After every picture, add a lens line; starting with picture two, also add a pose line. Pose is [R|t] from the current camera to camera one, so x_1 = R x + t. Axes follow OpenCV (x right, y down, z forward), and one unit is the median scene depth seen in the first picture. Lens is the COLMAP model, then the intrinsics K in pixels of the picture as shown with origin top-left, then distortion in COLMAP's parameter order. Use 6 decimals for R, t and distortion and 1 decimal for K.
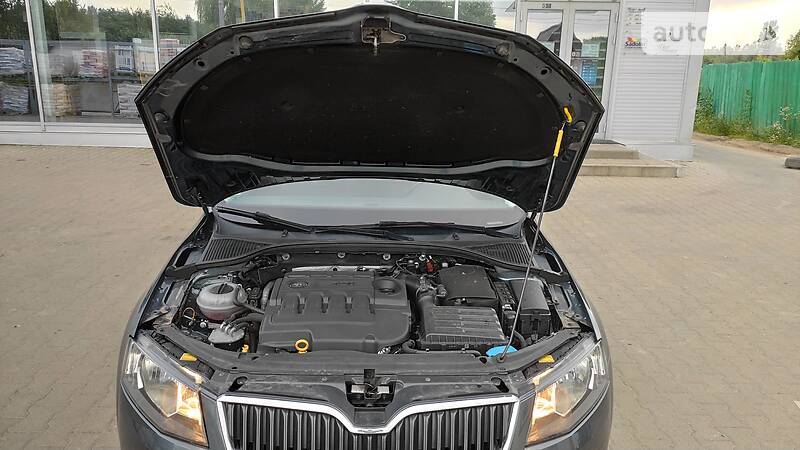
lens RADIAL K [[587.9, 0, 400.0], [0, 587.9, 225.0], [0, 0, 1]] dist [0.074862, -0.086459]
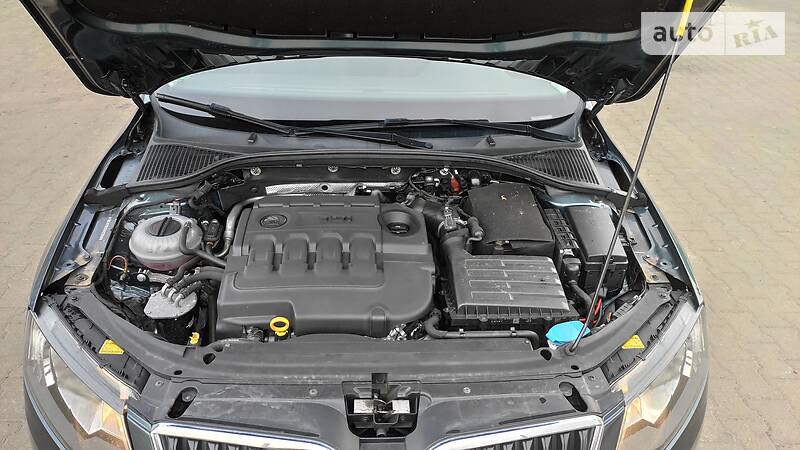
lens RADIAL K [[587.9, 0, 400.0], [0, 587.9, 225.0], [0, 0, 1]] dist [0.074862, -0.086459]
pose [[0.999915, -0.001882, 0.012940, -0.030407], [-0.001462, 0.967307, 0.253604, -0.074642], [-0.012994, -0.253601, 0.967222, 0.320488]]
